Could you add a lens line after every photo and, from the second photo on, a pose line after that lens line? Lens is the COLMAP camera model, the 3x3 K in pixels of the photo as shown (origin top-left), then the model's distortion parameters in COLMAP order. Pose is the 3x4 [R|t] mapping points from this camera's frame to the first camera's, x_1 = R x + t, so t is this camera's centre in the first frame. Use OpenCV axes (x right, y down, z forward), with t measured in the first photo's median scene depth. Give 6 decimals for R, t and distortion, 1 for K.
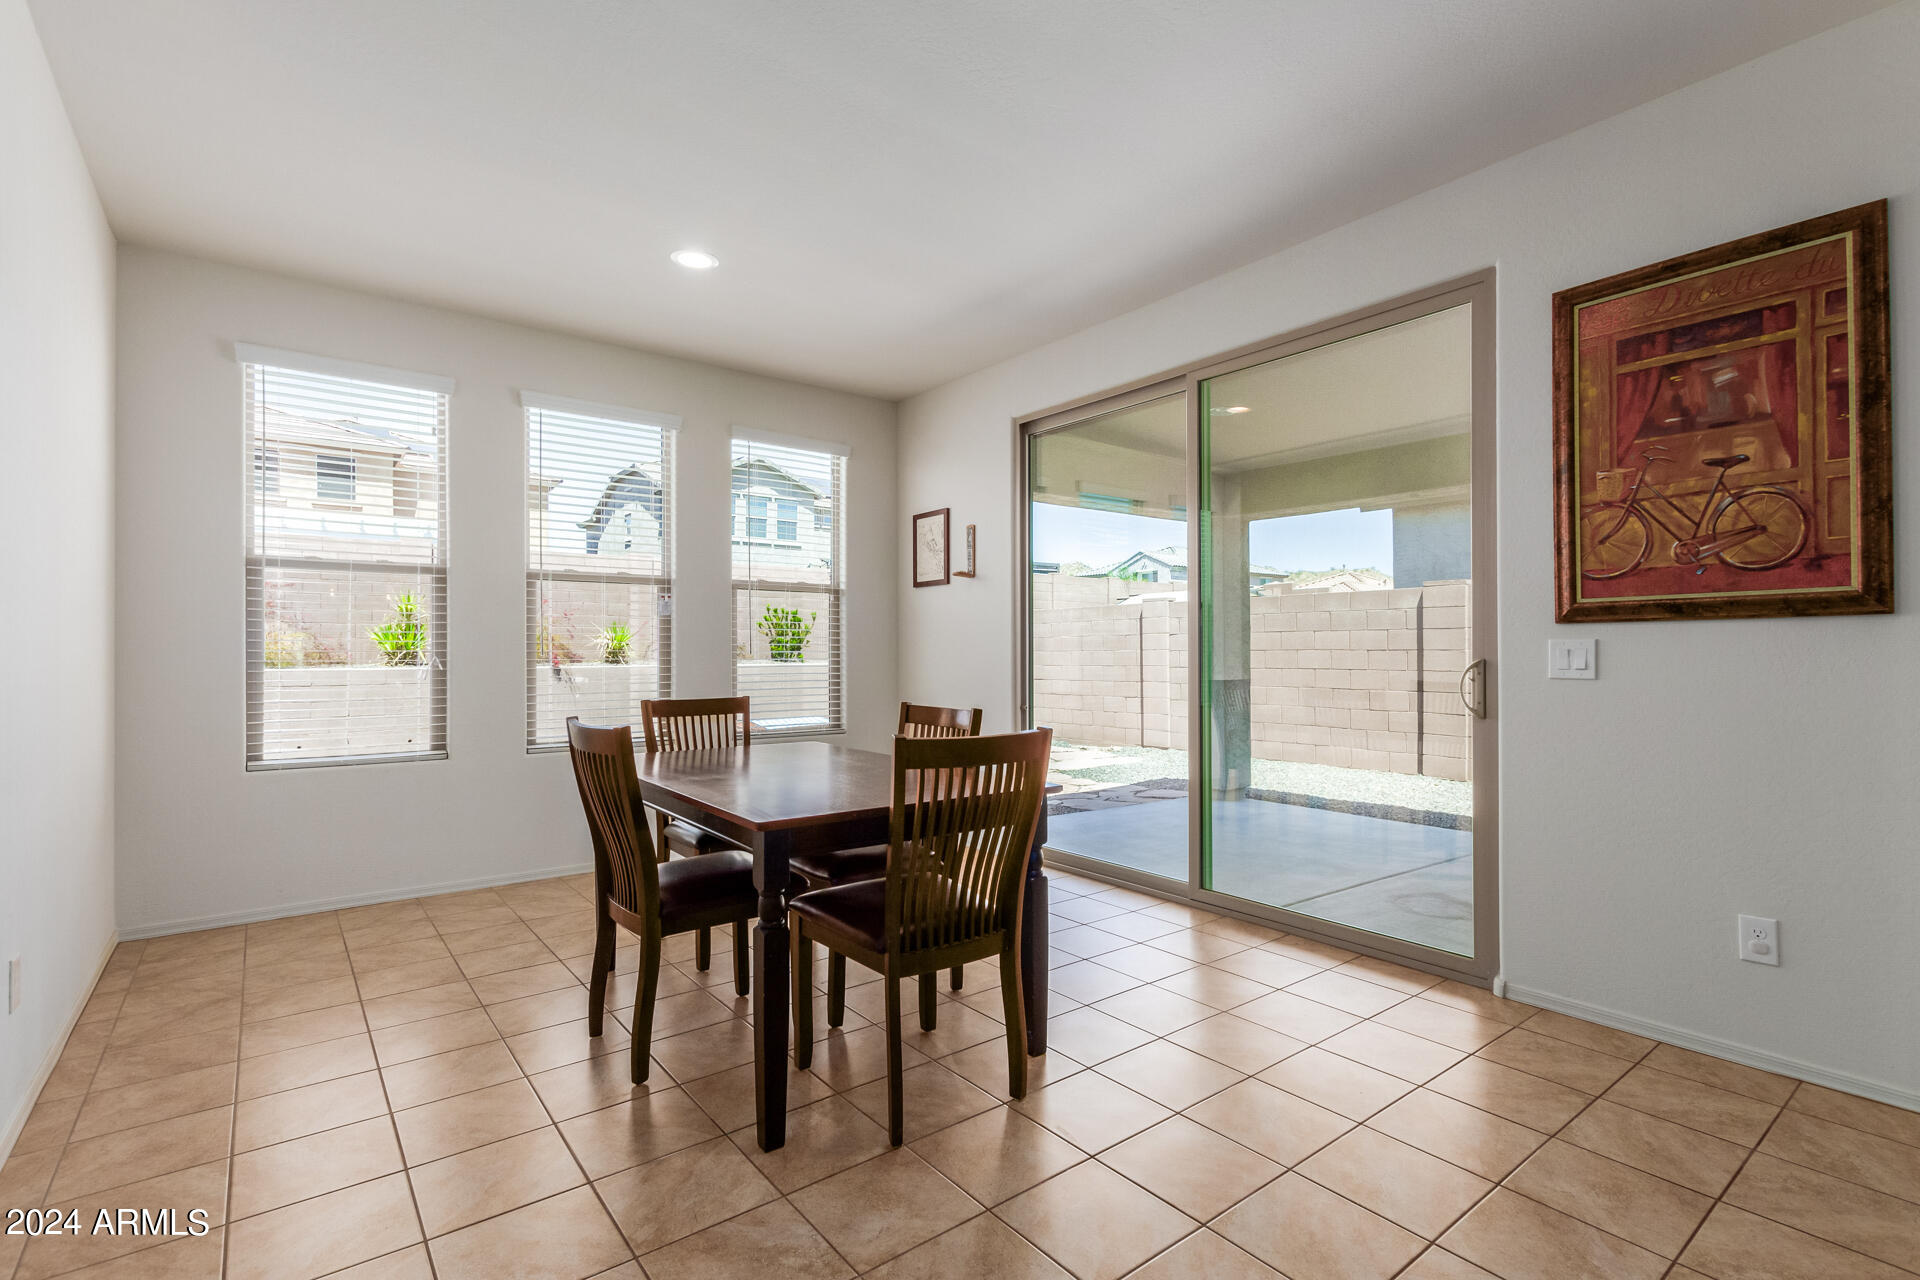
lens RADIAL K [[880.3, 0, 958.1], [0, 880.3, 643.8], [0, 0, 1]] dist [0.009095, -0.003861]
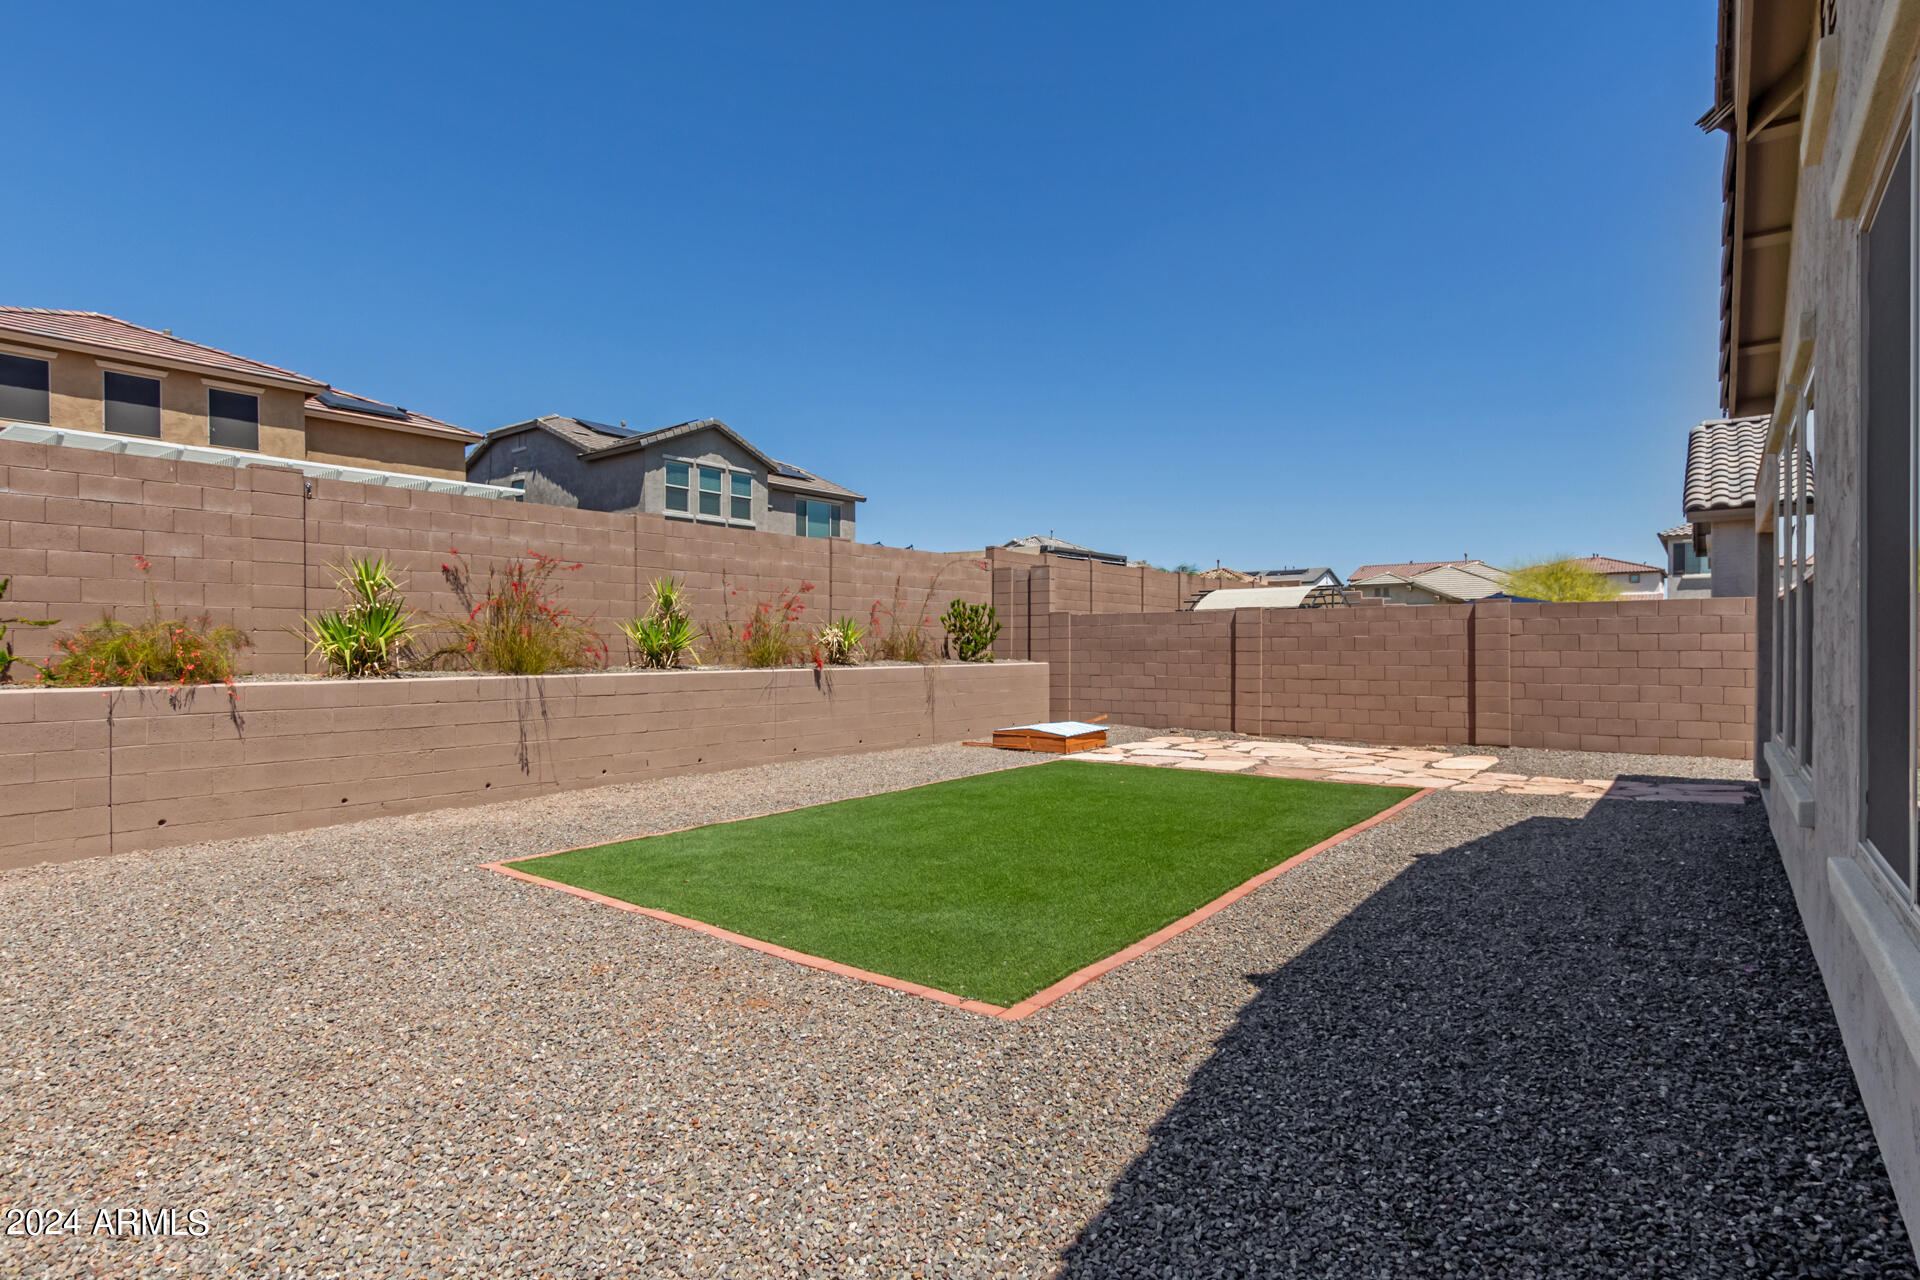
lens RADIAL K [[978.0, 0, 962.9], [0, 978.0, 649.0], [0, 0, 1]] dist [0.004558, 0.000726]
pose [[0.963008, 0.000256, 0.269473, -0.249575], [-0.002739, 0.999957, 0.008839, -0.000965], [-0.269460, -0.009250, 0.962967, 0.024004]]
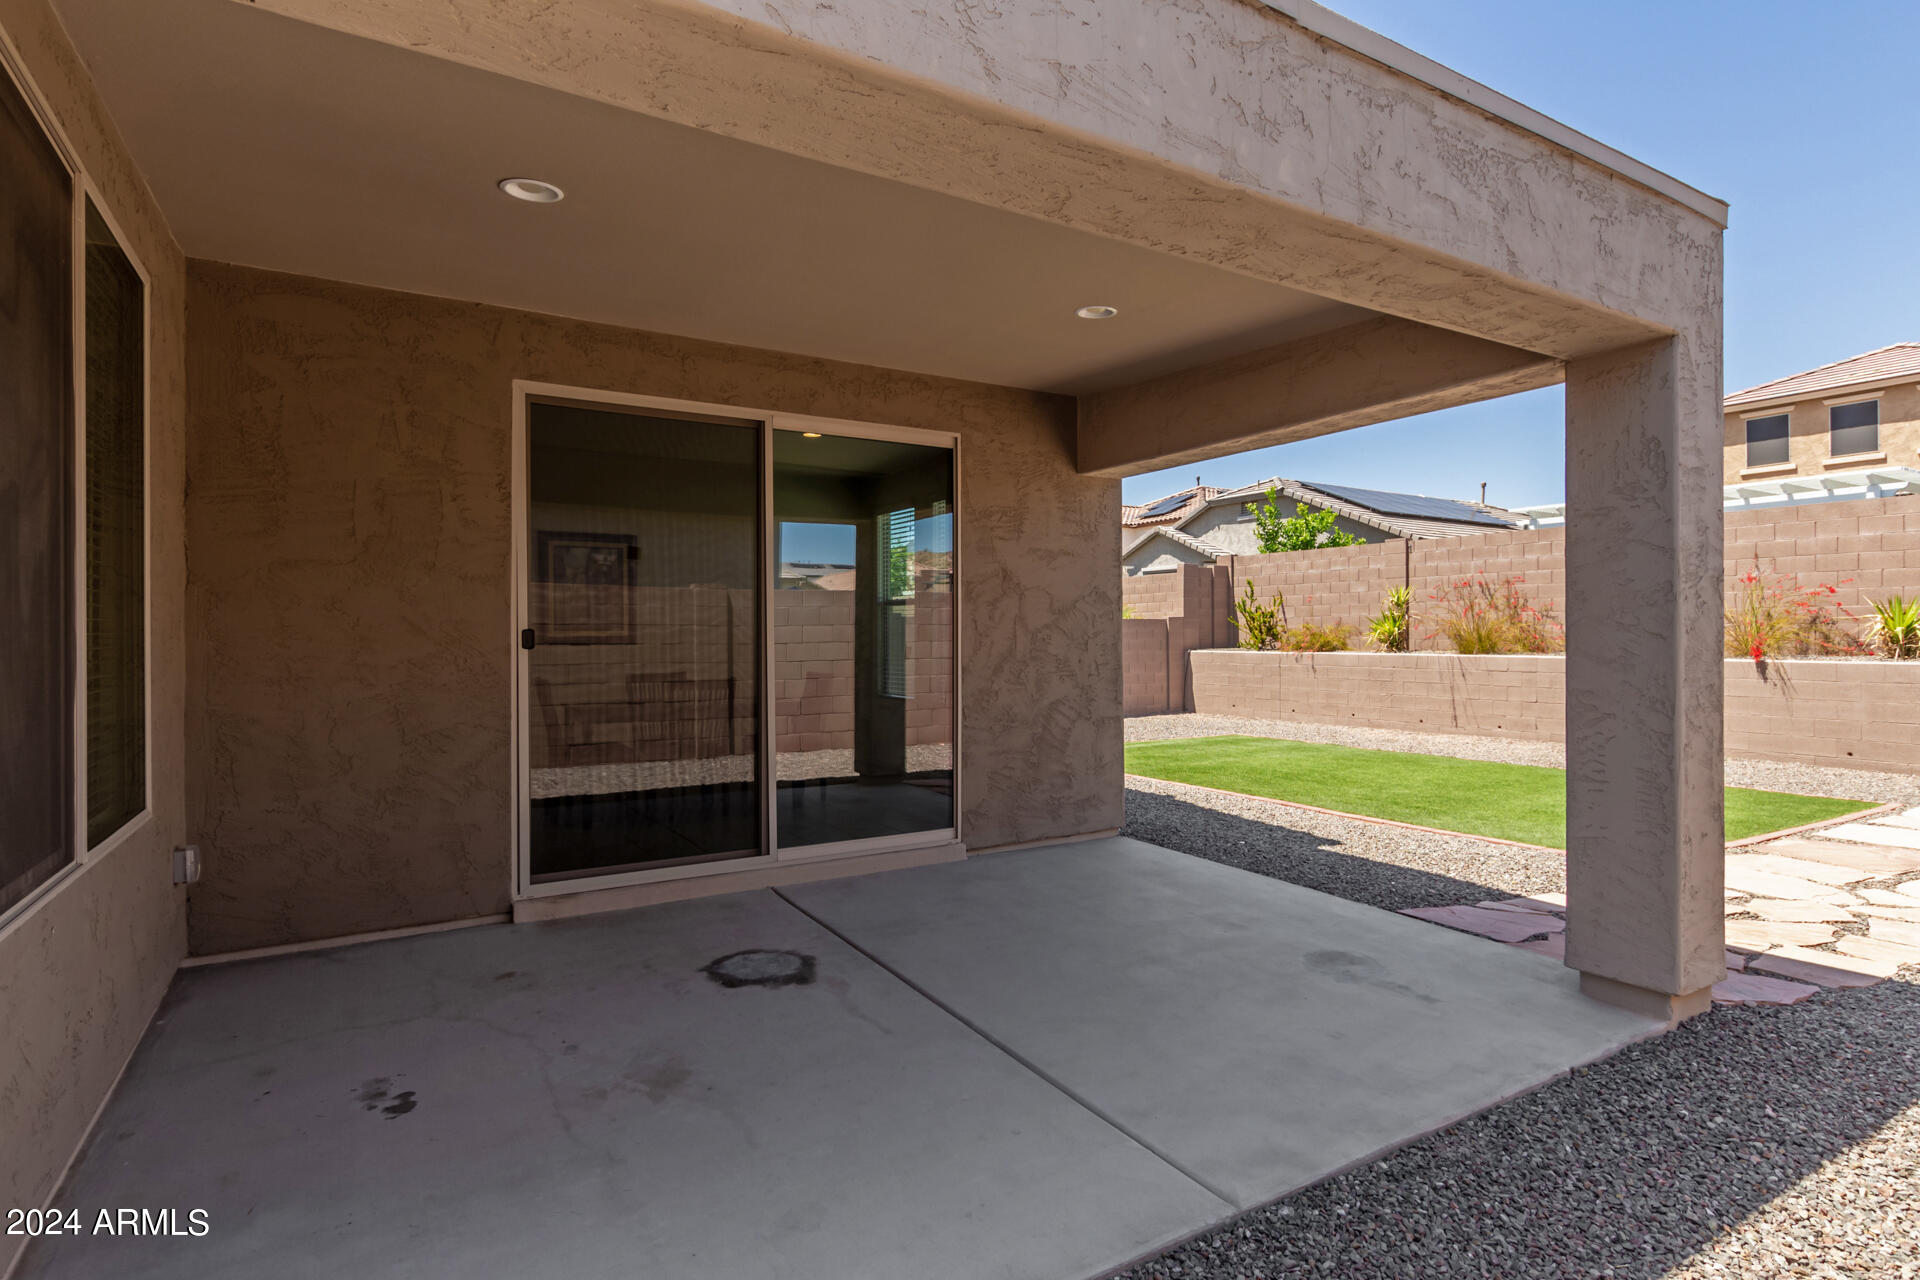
lens RADIAL K [[978.0, 0, 964.3], [0, 978.0, 635.8], [0, 0, 1]] dist [0.004558, 0.000726]
pose [[-0.106753, 0.002475, -0.994283, 0.197604], [0.010047, 0.999949, 0.001410, -0.001530], [0.994235, -0.009839, -0.106772, 0.178476]]
